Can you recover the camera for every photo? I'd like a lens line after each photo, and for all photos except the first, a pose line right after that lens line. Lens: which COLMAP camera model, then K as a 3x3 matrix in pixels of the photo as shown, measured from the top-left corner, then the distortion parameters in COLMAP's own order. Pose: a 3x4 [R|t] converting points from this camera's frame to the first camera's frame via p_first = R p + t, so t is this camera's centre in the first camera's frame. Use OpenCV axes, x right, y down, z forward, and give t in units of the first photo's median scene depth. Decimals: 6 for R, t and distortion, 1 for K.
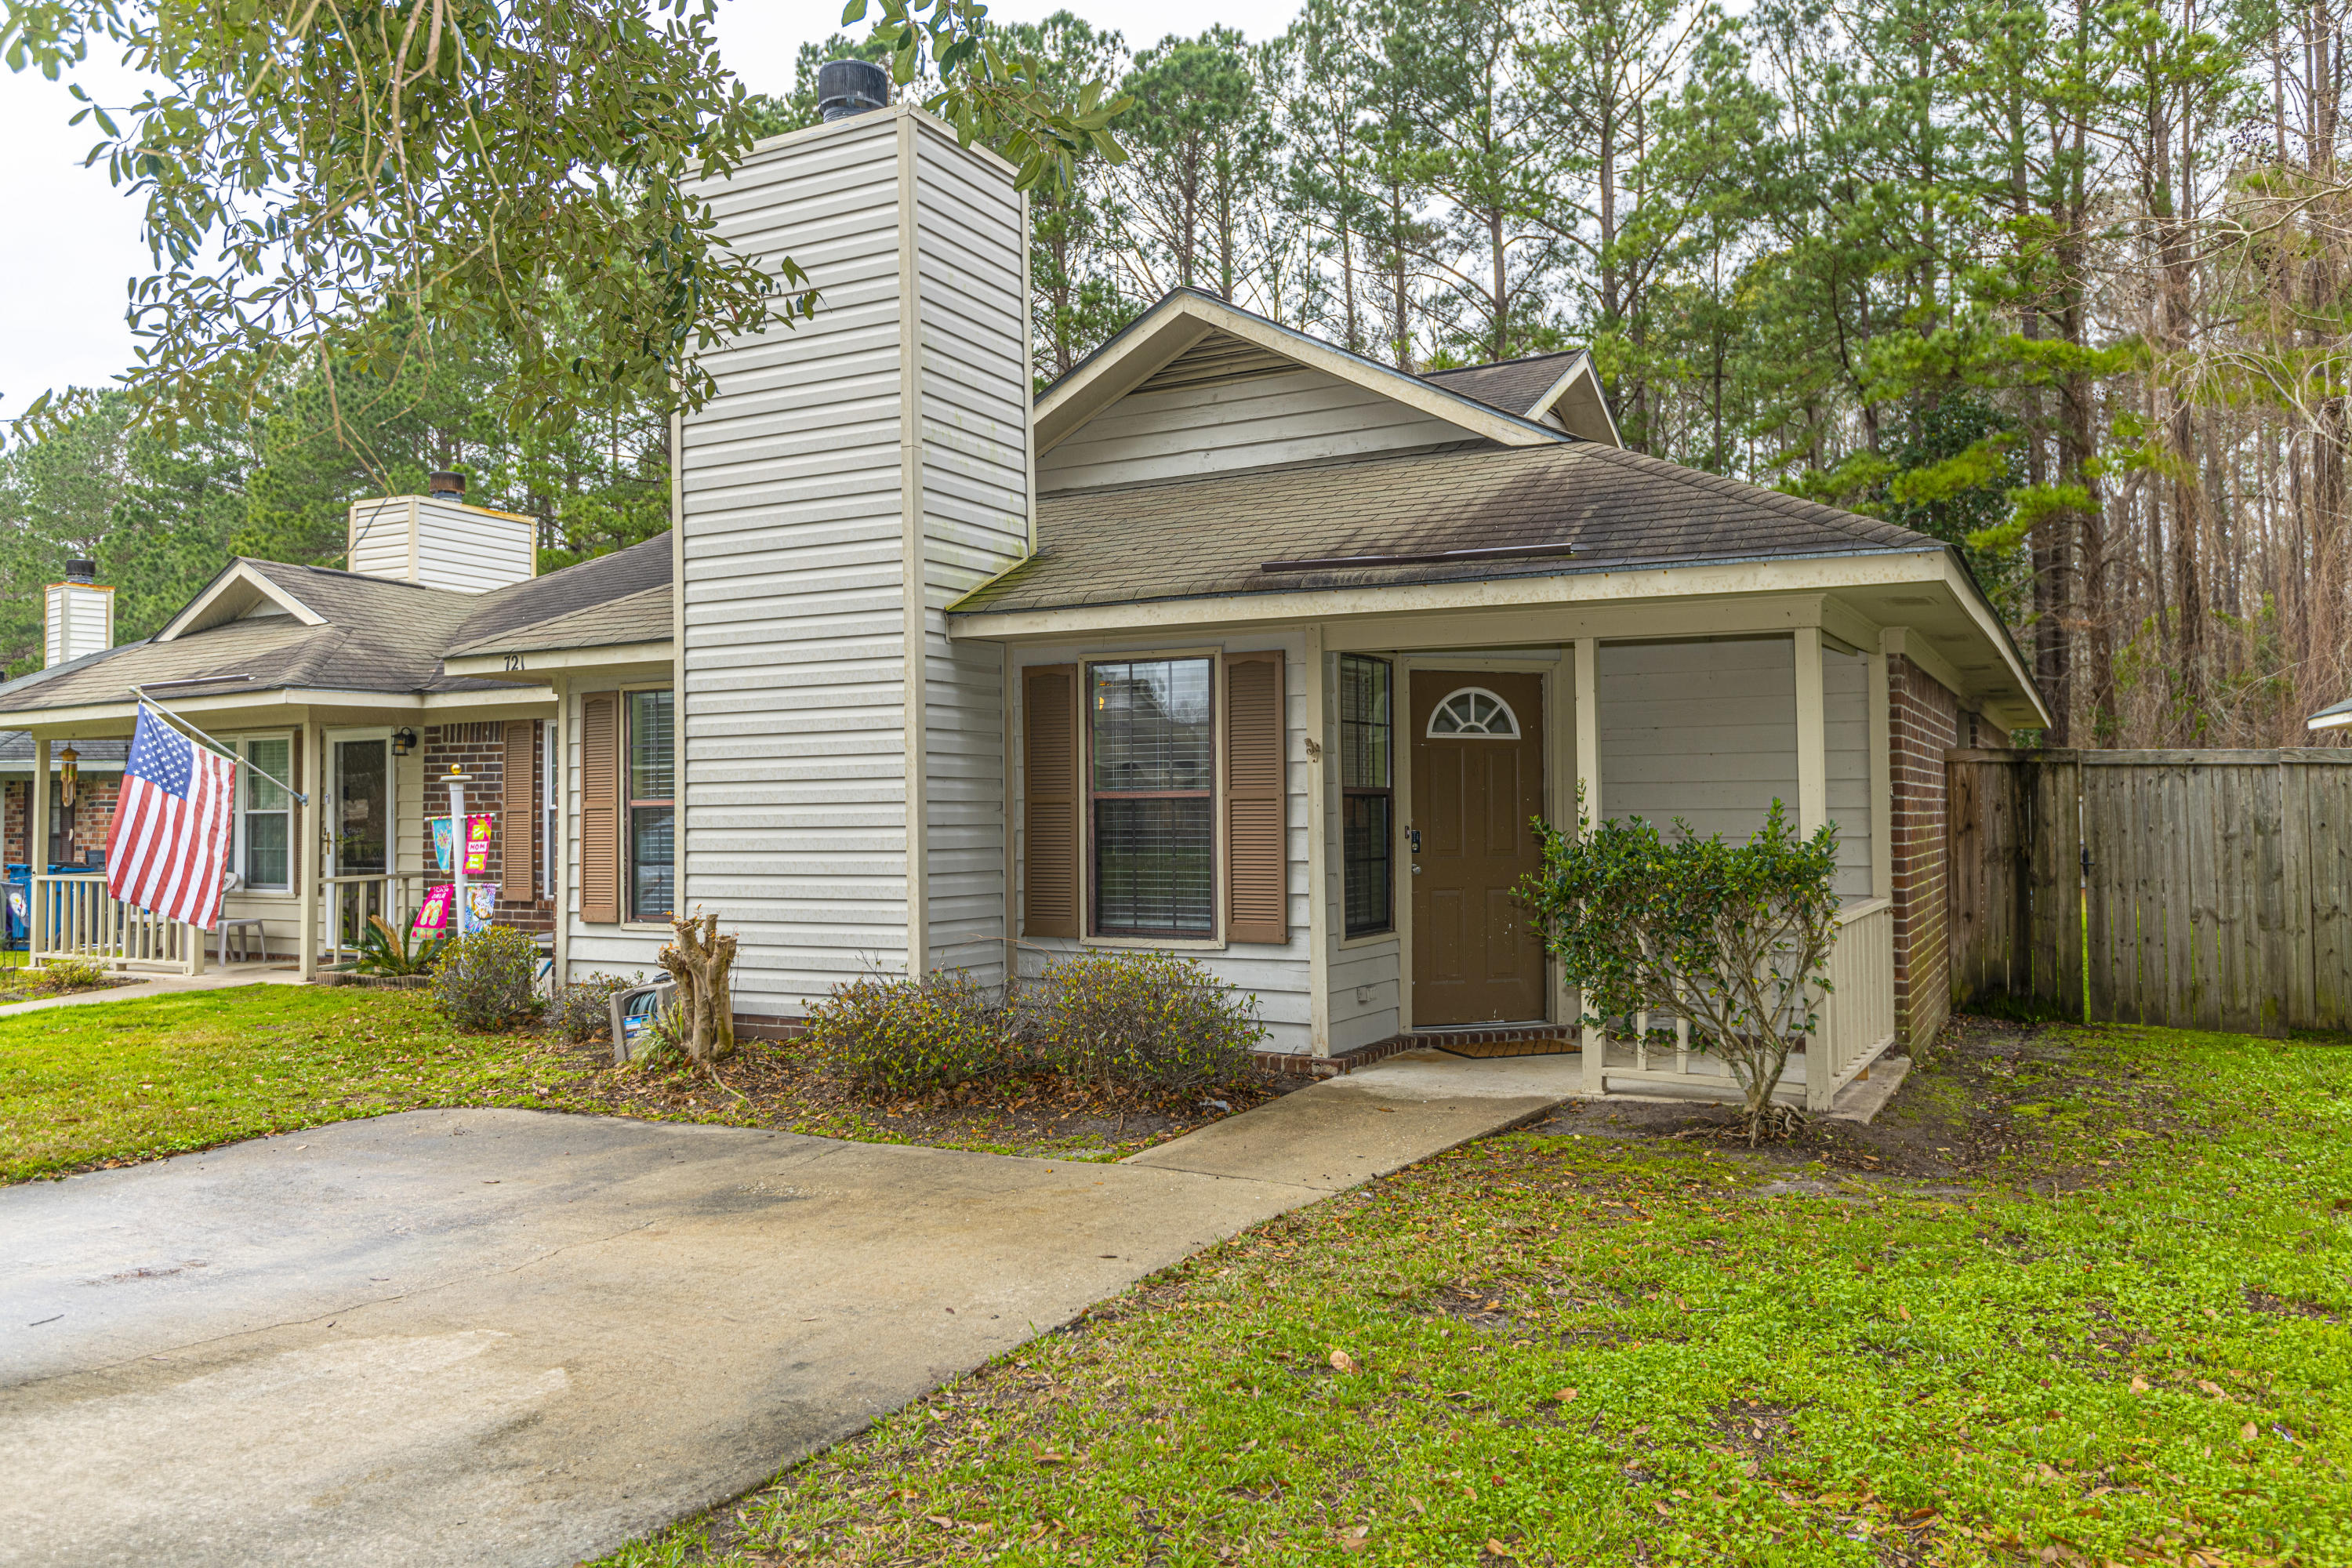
lens RADIAL K [[1739.5, 0, 1175.2], [0, 1739.5, 775.7], [0, 0, 1]] dist [0.004973, -0.002198]
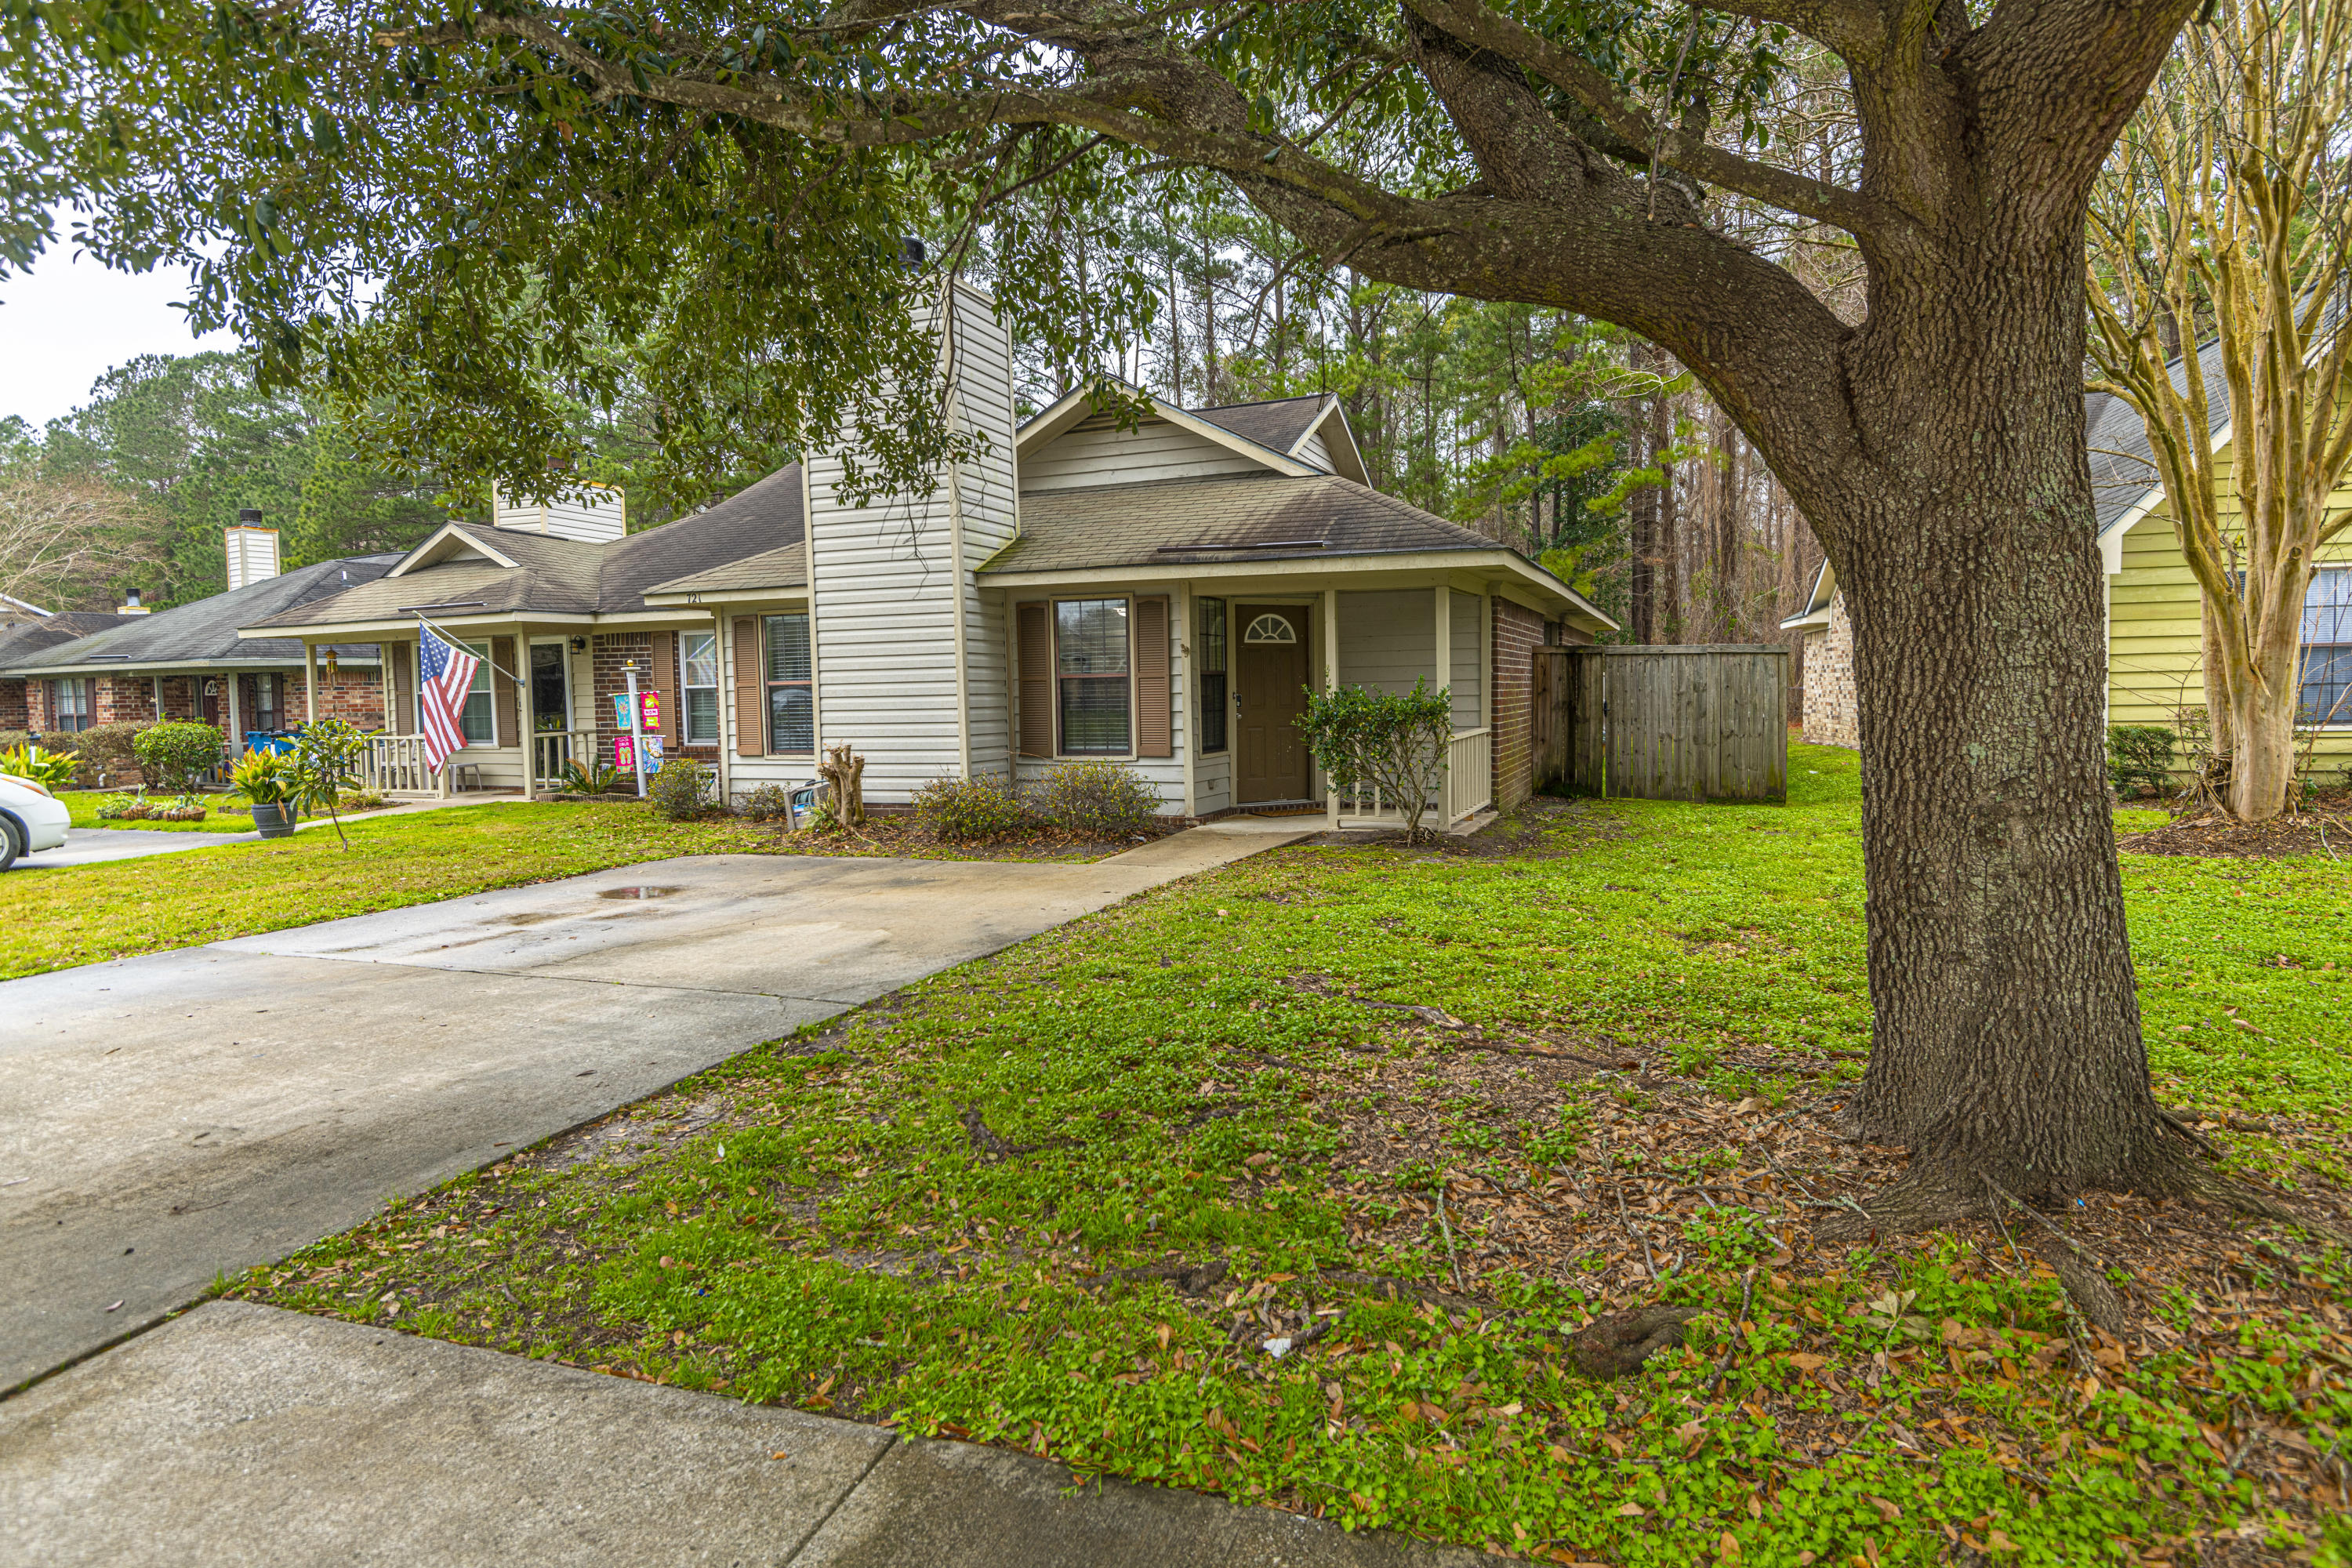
lens RADIAL K [[1296.8, 0, 1177.6], [0, 1296.8, 787.7], [0, 0, 1]] dist [0.022187, -0.003029]
pose [[0.994171, -0.017004, 0.106466, -0.067100], [0.006795, 0.995403, 0.095532, -0.001166], [-0.107601, -0.094252, 0.989716, -0.321344]]
